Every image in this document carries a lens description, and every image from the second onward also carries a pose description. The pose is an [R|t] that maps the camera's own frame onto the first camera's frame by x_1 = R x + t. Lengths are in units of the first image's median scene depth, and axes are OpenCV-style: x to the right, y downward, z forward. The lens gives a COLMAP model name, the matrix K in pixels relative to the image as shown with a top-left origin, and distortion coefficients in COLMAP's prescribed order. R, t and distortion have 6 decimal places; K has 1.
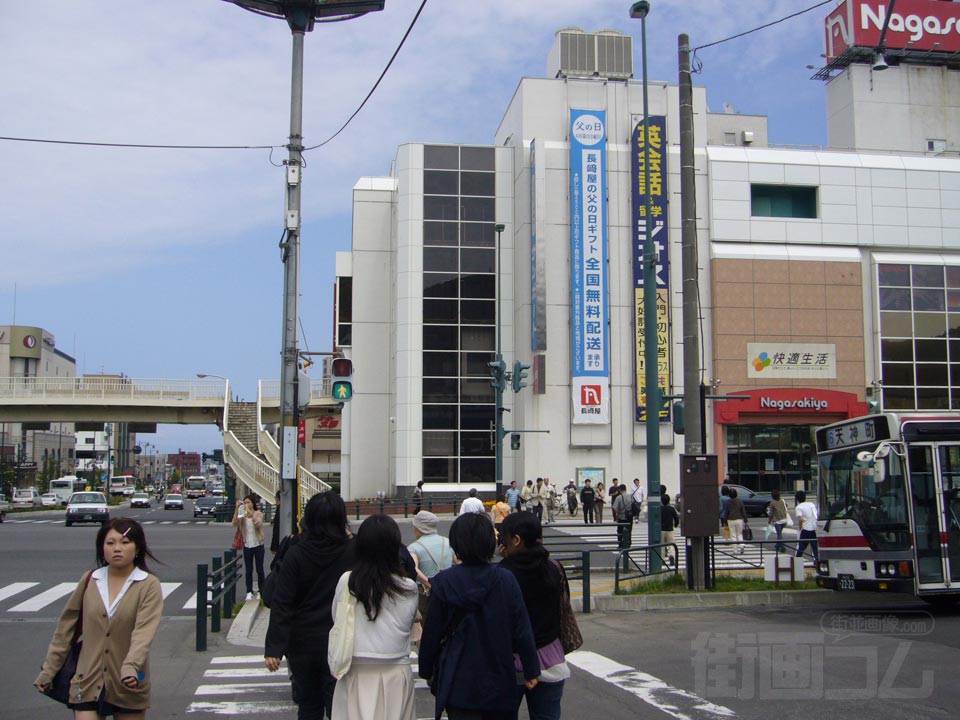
lens RADIAL K [[1046.0, 0, 519.5], [0, 1046.0, 358.9], [0, 0, 1]] dist [-0.062499, 0.032412]
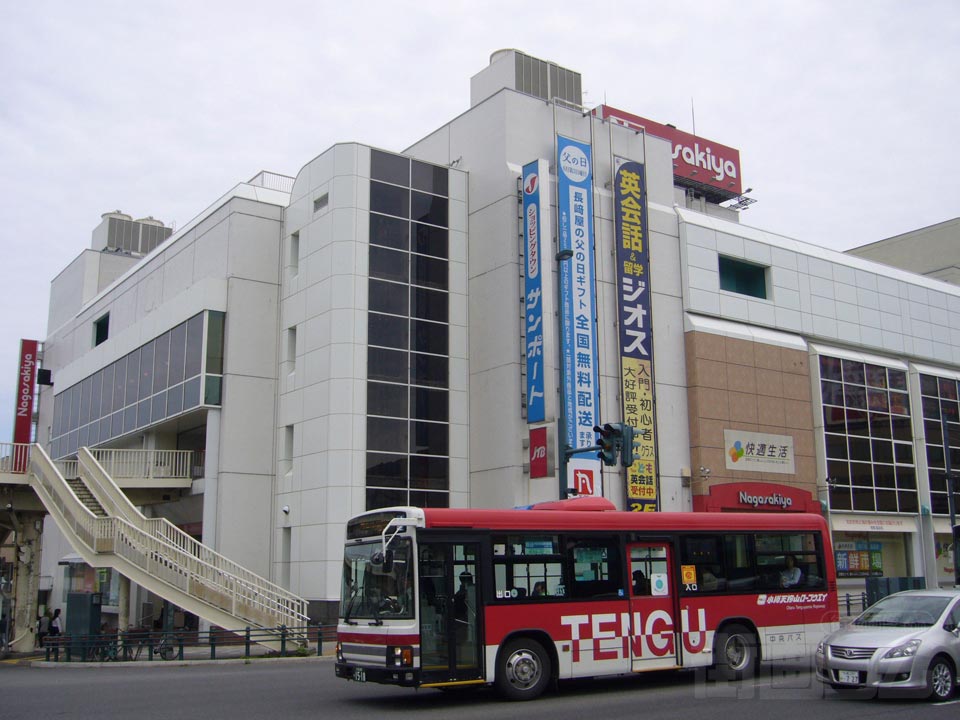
lens RADIAL K [[1046.0, 0, 519.5], [0, 1046.0, 358.9], [0, 0, 1]] dist [-0.062499, 0.032412]
pose [[0.885130, 0.088489, 0.456852, -0.340908], [-0.034337, 0.991497, -0.125520, 0.042044], [-0.464075, 0.095415, 0.880642, 0.297387]]
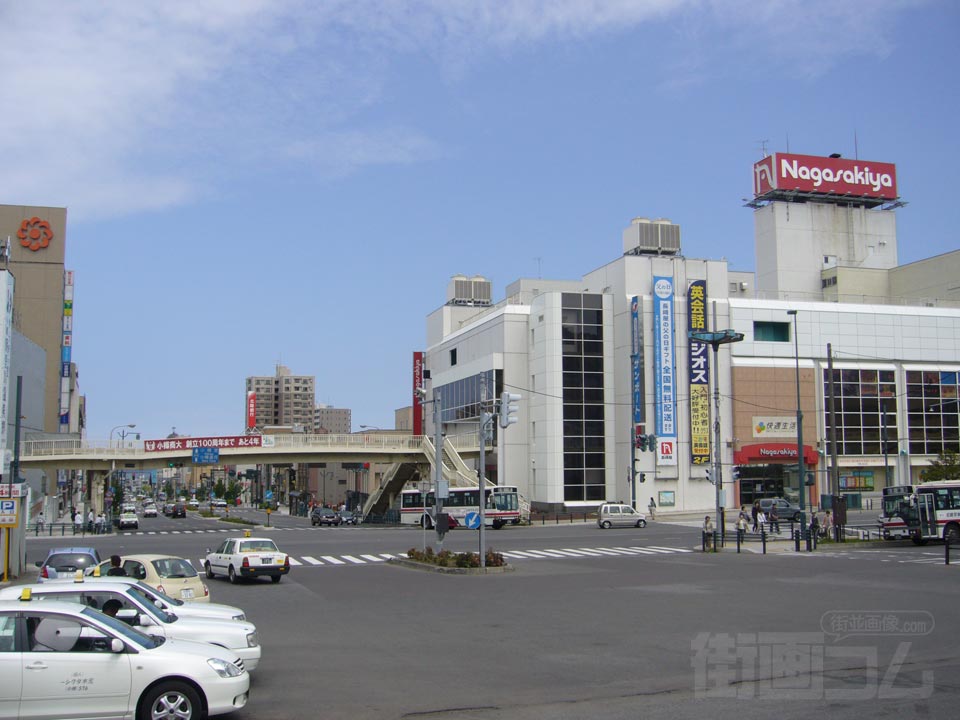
lens RADIAL K [[1016.2, 0, 542.2], [0, 1016.2, 359.4], [0, 0, 1]] dist [-0.071793, 0.002699]
pose [[0.986982, 0.013232, 0.160285, -0.384111], [-0.011770, 0.999880, -0.010070, -0.087478], [-0.160399, 0.008052, 0.987019, -0.572547]]
